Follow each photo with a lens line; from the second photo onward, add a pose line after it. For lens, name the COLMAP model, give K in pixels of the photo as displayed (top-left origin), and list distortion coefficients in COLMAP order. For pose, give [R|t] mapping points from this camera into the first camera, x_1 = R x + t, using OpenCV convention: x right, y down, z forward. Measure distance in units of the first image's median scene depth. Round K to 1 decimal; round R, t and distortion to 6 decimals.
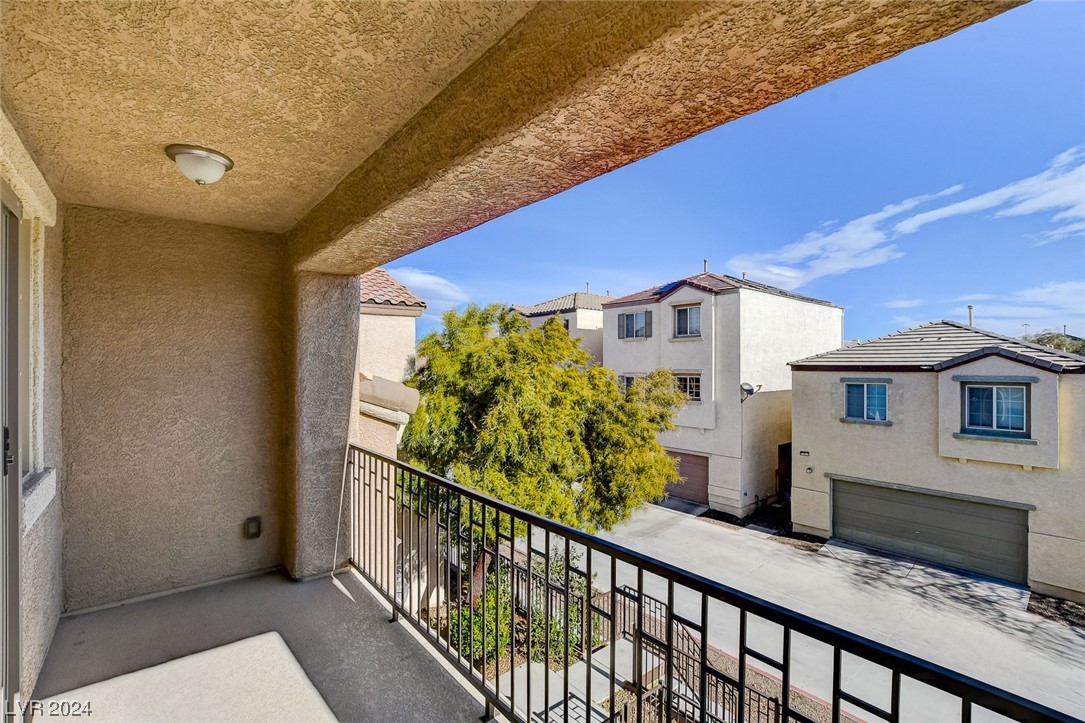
lens RADIAL K [[475.8, 0, 539.9], [0, 475.8, 370.6], [0, 0, 1]] dist [-0.012161, 0.003042]
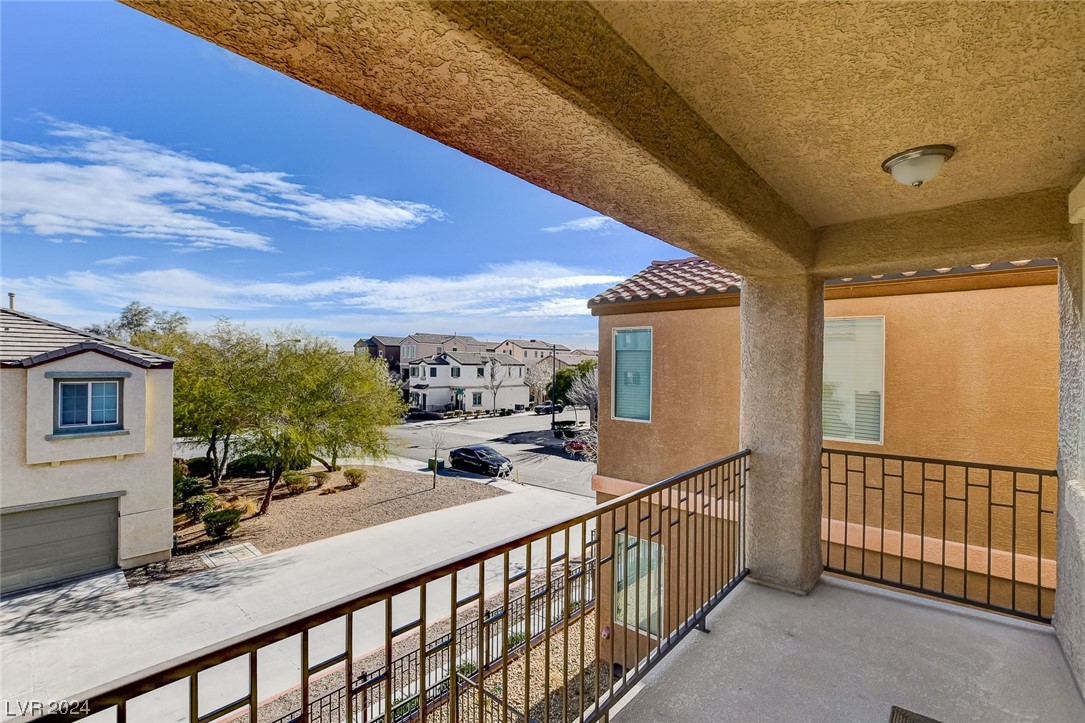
lens RADIAL K [[475.8, 0, 539.3], [0, 475.8, 362.0], [0, 0, 1]] dist [-0.012161, 0.003042]
pose [[-0.157879, 0.007383, 0.987431, -0.180595], [-0.000793, 0.999971, -0.007604, -0.002789], [-0.987458, -0.001983, -0.157868, 0.225951]]
